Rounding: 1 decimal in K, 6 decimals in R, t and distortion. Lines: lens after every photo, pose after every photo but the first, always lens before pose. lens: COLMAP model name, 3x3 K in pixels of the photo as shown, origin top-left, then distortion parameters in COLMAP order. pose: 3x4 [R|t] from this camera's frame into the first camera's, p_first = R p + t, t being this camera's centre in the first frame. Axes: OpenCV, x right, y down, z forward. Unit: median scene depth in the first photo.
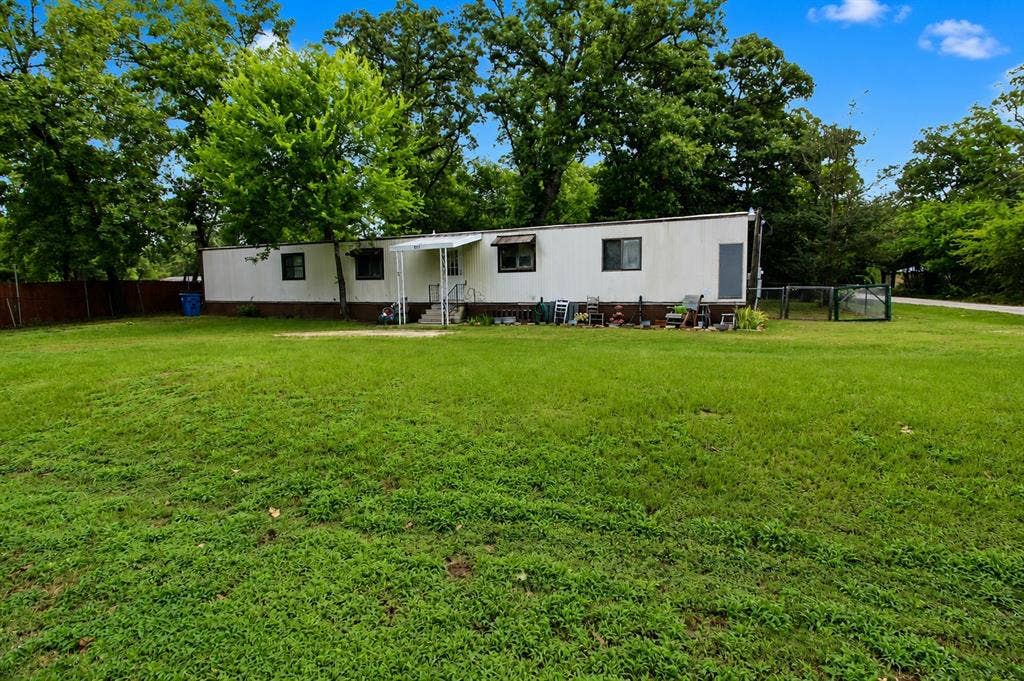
lens RADIAL K [[472.8, 0, 513.6], [0, 472.8, 327.7], [0, 0, 1]] dist [0.001305, -0.013823]
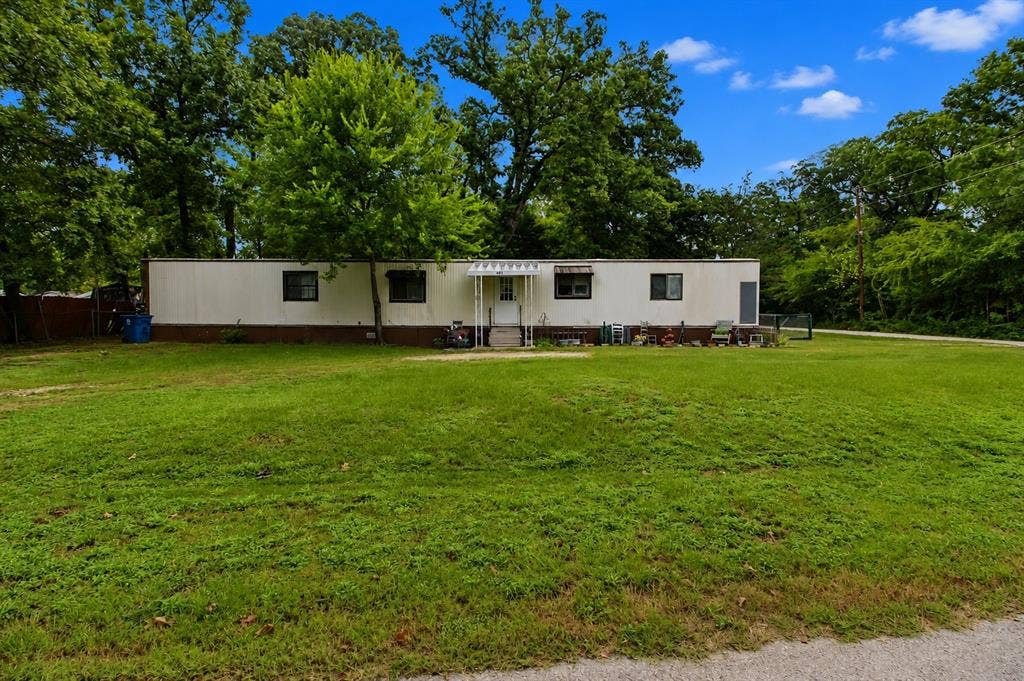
lens RADIAL K [[472.8, 0, 513.6], [0, 472.8, 327.7], [0, 0, 1]] dist [0.001305, -0.013823]
pose [[0.916409, 0.000017, 0.400244, -0.575828], [0.021957, 0.998492, -0.050315, 0.002956], [-0.399641, 0.054898, 0.915026, 0.042715]]
